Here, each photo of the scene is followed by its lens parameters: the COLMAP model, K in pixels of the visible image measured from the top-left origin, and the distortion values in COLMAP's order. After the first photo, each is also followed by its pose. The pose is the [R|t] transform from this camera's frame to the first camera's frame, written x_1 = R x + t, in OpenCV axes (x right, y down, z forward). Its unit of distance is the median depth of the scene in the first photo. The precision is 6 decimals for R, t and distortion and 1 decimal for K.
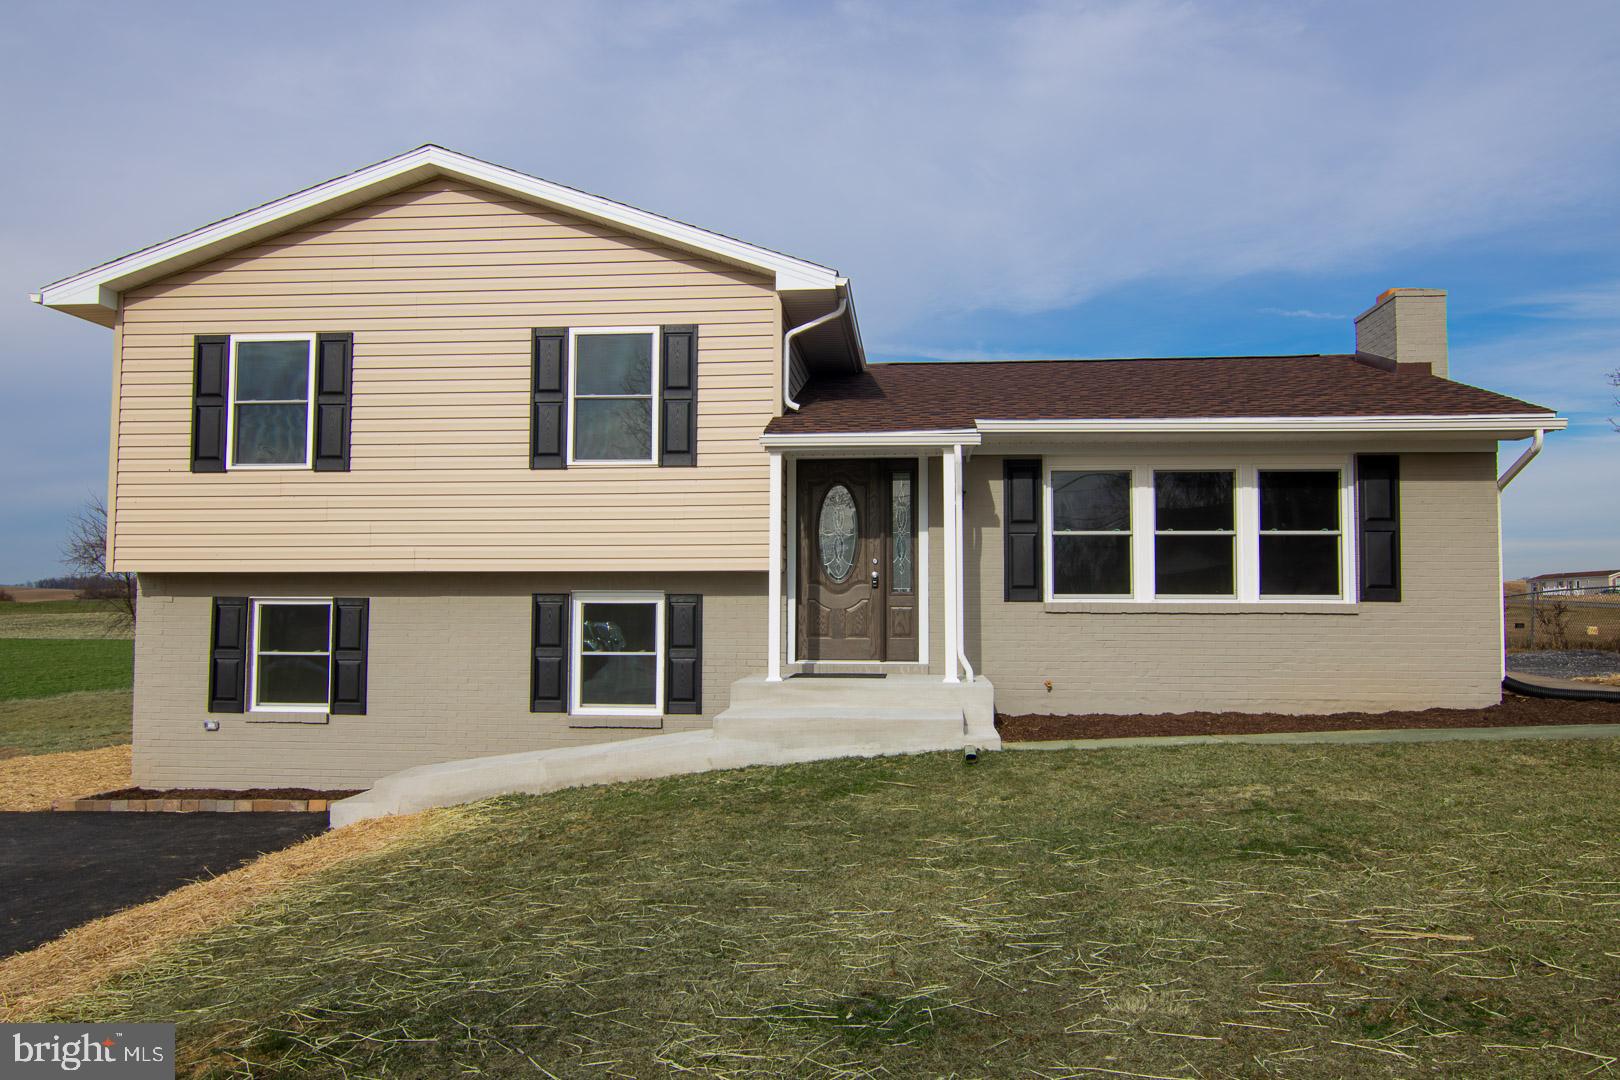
lens RADIAL K [[1175.5, 0, 807.4], [0, 1175.5, 543.0], [0, 0, 1]] dist [-0.000770, -0.005722]
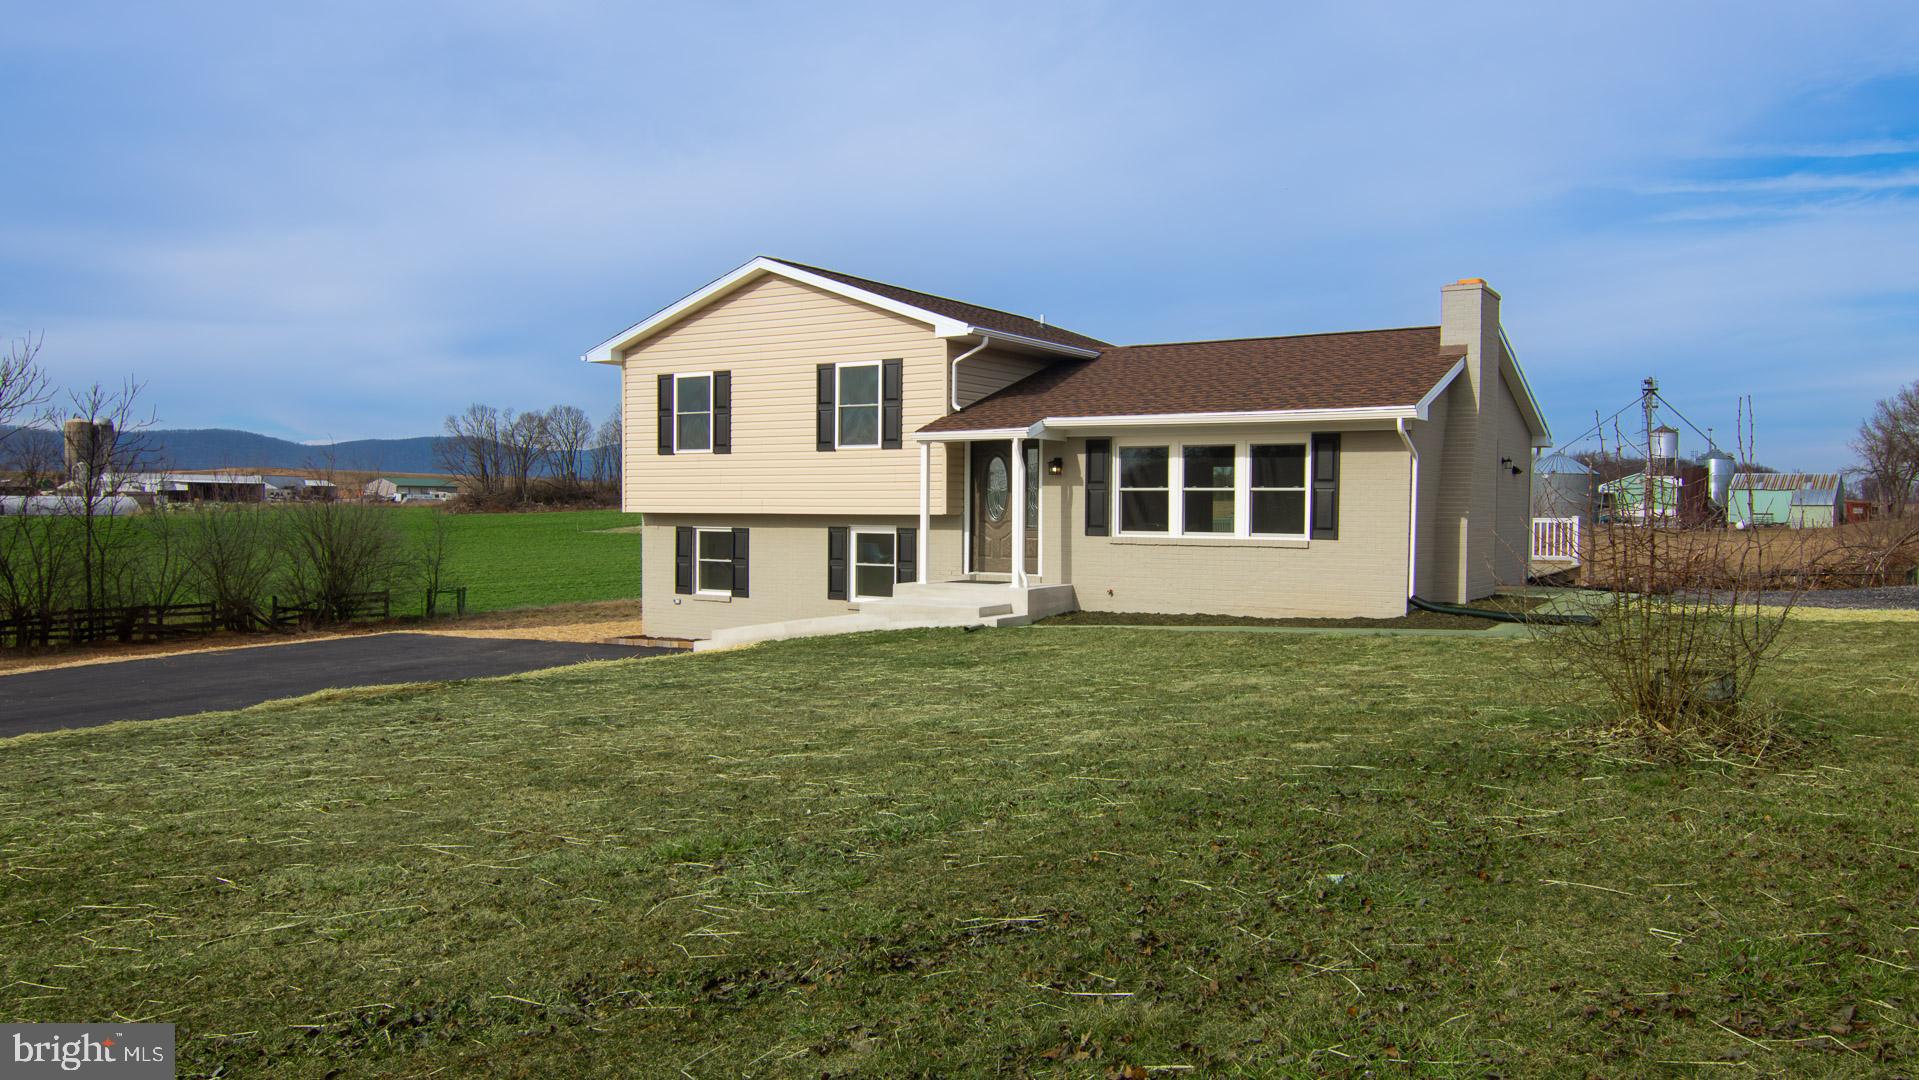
lens RADIAL K [[1388.3, 0, 959.5], [0, 1388.3, 540.0], [0, 0, 1]] dist [-0.001524, -0.000963]
pose [[0.888267, 0.013485, -0.459129, 0.829012], [0.022779, 0.997046, 0.073354, -0.076998], [0.458762, -0.075617, 0.885336, -0.630092]]
